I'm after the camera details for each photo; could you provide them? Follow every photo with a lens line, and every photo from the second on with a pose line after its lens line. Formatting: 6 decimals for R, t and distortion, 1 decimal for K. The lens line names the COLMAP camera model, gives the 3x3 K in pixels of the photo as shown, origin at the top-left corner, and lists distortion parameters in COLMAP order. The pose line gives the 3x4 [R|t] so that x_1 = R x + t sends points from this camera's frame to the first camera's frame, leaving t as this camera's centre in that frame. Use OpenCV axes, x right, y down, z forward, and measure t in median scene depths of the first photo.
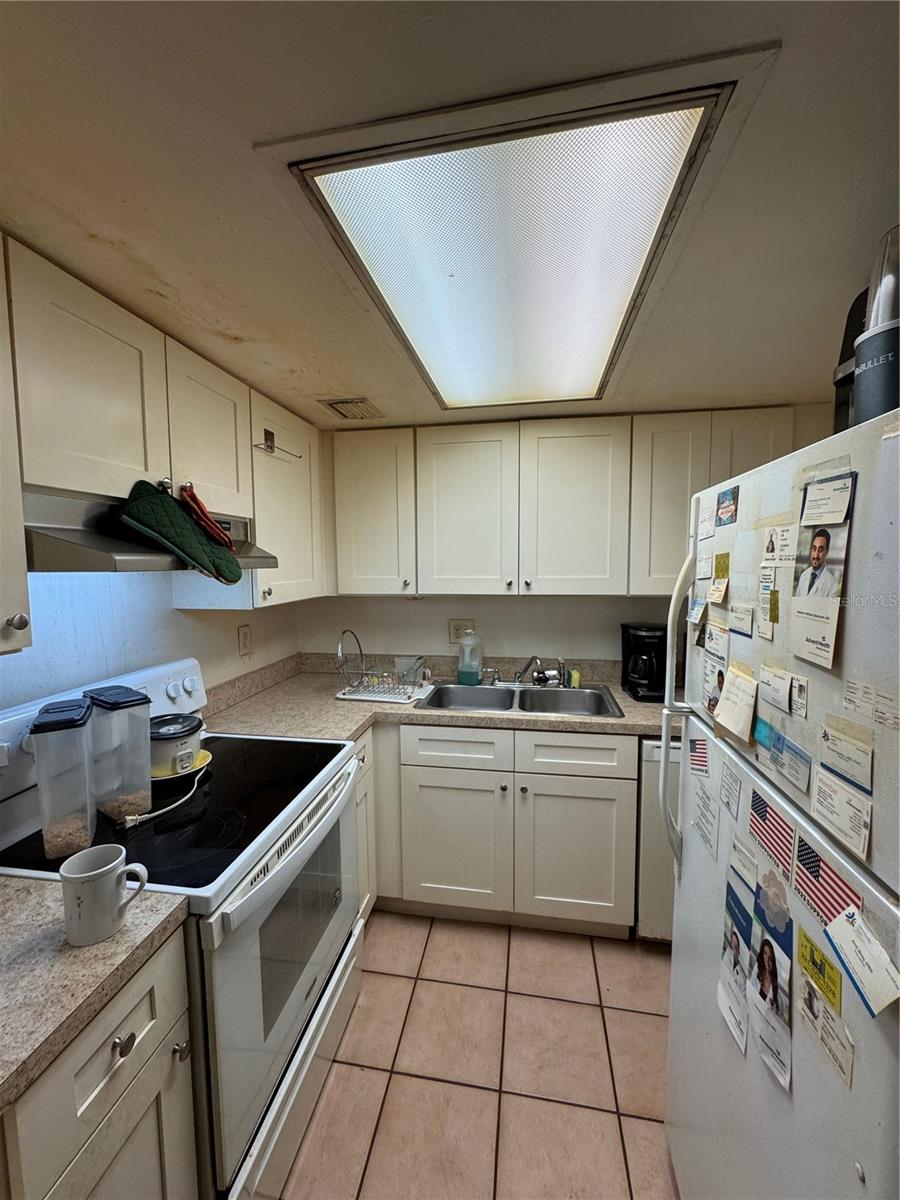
lens RADIAL K [[479.3, 0, 450.9], [0, 479.3, 600.6], [0, 0, 1]] dist [-0.003830, 0.000458]
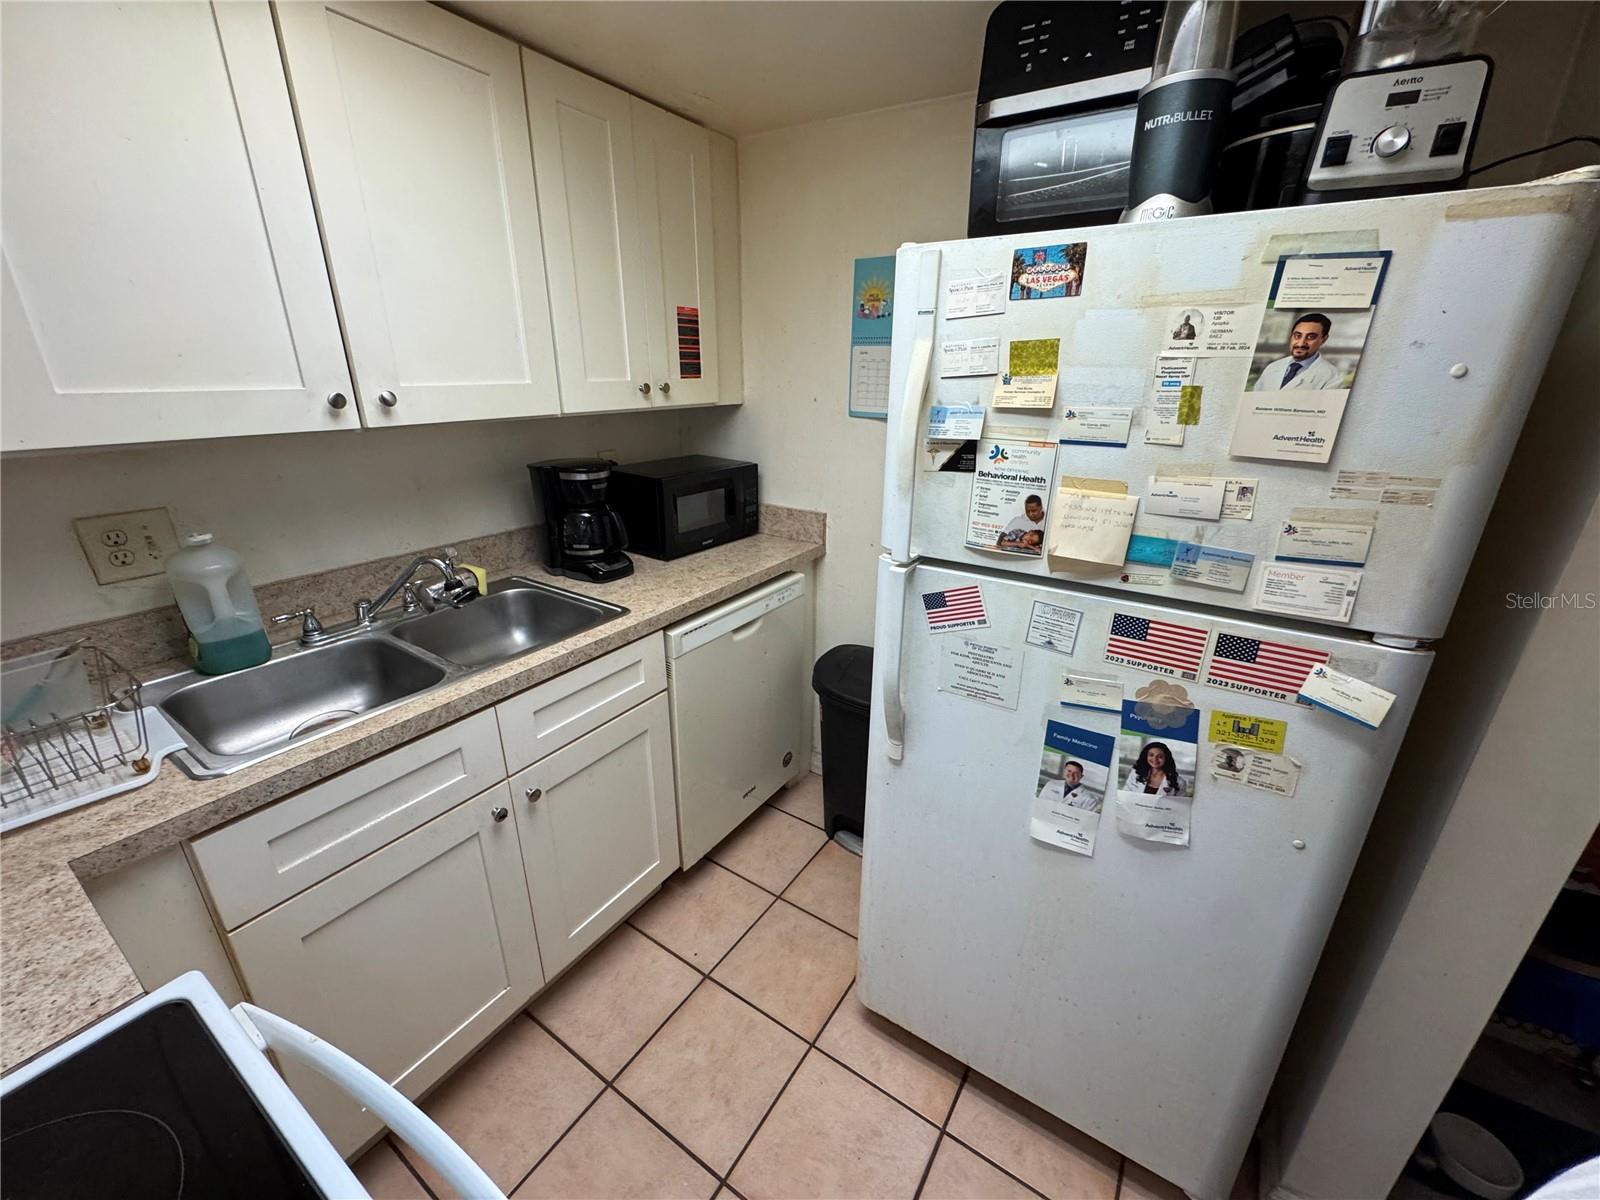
lens RADIAL K [[639.1, 0, 799.0], [0, 639.1, 600.8], [0, 0, 1]] dist [-0.003830, 0.000458]
pose [[0.402309, -0.308903, 0.861816, -0.292094], [0.062345, 0.948416, 0.310839, -0.022589], [-0.913379, -0.071324, 0.400815, 0.463730]]
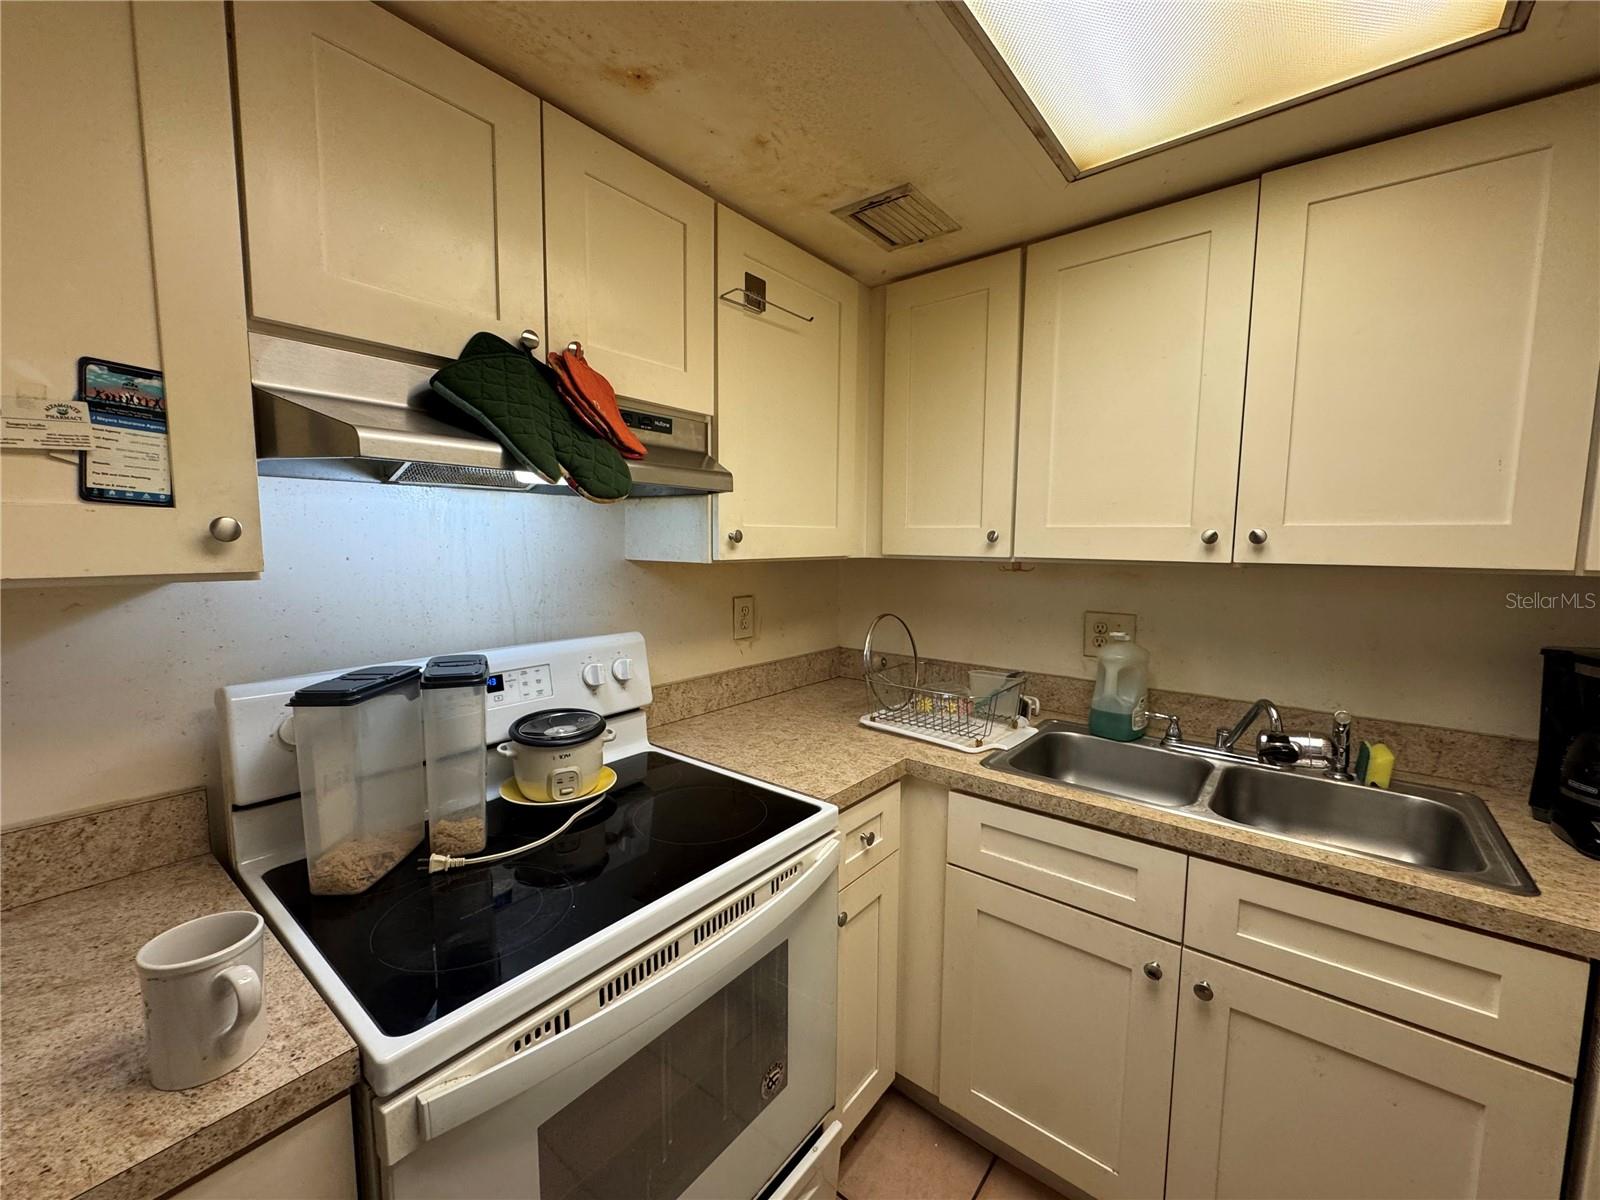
lens RADIAL K [[639.1, 0, 802.1], [0, 639.1, 602.0], [0, 0, 1]] dist [-0.003830, 0.000458]
pose [[0.870102, 0.061832, -0.488978, 0.097930], [-0.055255, 0.998083, 0.027887, 0.036514], [0.489765, 0.002754, 0.871850, 0.305748]]
